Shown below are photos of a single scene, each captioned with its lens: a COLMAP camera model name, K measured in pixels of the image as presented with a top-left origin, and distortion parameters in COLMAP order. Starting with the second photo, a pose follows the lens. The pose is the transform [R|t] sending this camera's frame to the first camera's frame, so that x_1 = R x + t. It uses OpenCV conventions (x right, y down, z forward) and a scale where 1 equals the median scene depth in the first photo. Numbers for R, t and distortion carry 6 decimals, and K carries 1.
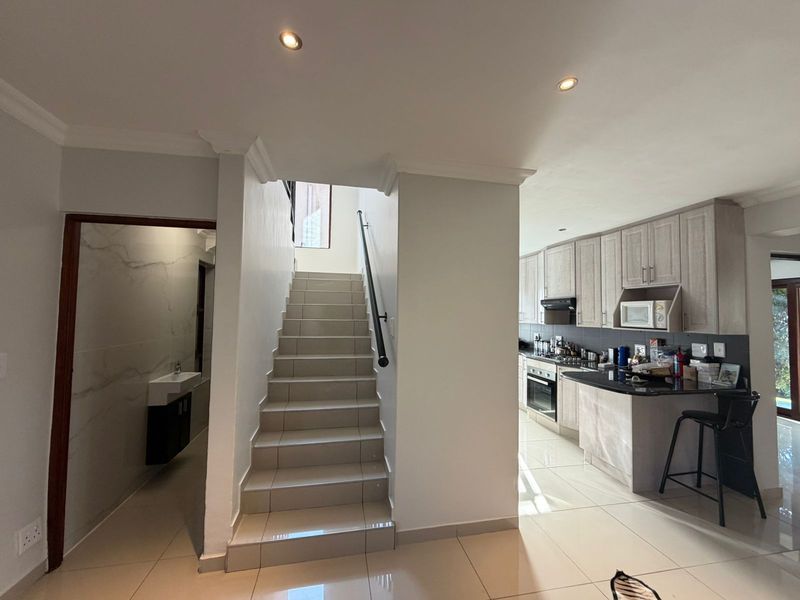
lens RADIAL K [[318.4, 0, 397.7], [0, 318.4, 299.5], [0, 0, 1]] dist [-0.003264, 0.000301]
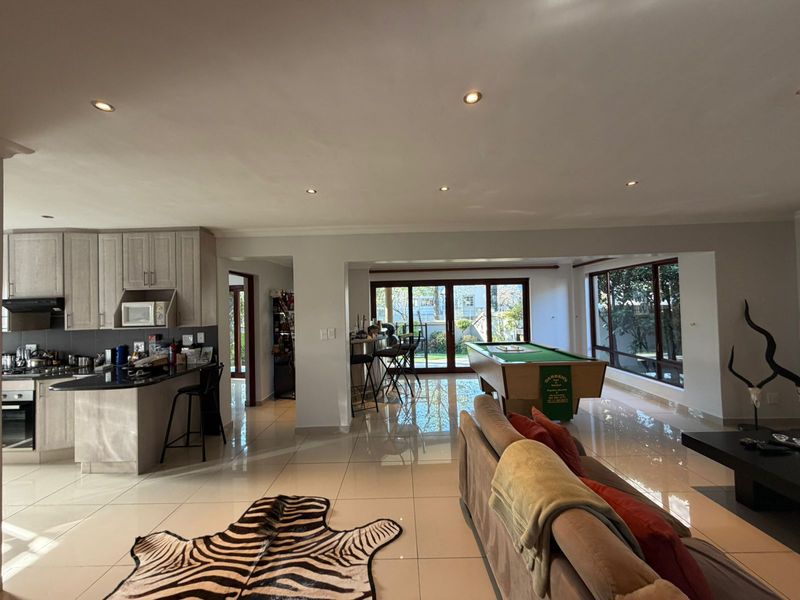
lens RADIAL K [[318.4, 0, 397.7], [0, 318.4, 299.5], [0, 0, 1]] dist [-0.003264, 0.000301]
pose [[0.197597, 0.000279, 0.980283, -0.141484], [-0.011928, 0.999927, 0.002120, -0.016720], [-0.980211, -0.012112, 0.197586, -0.085818]]
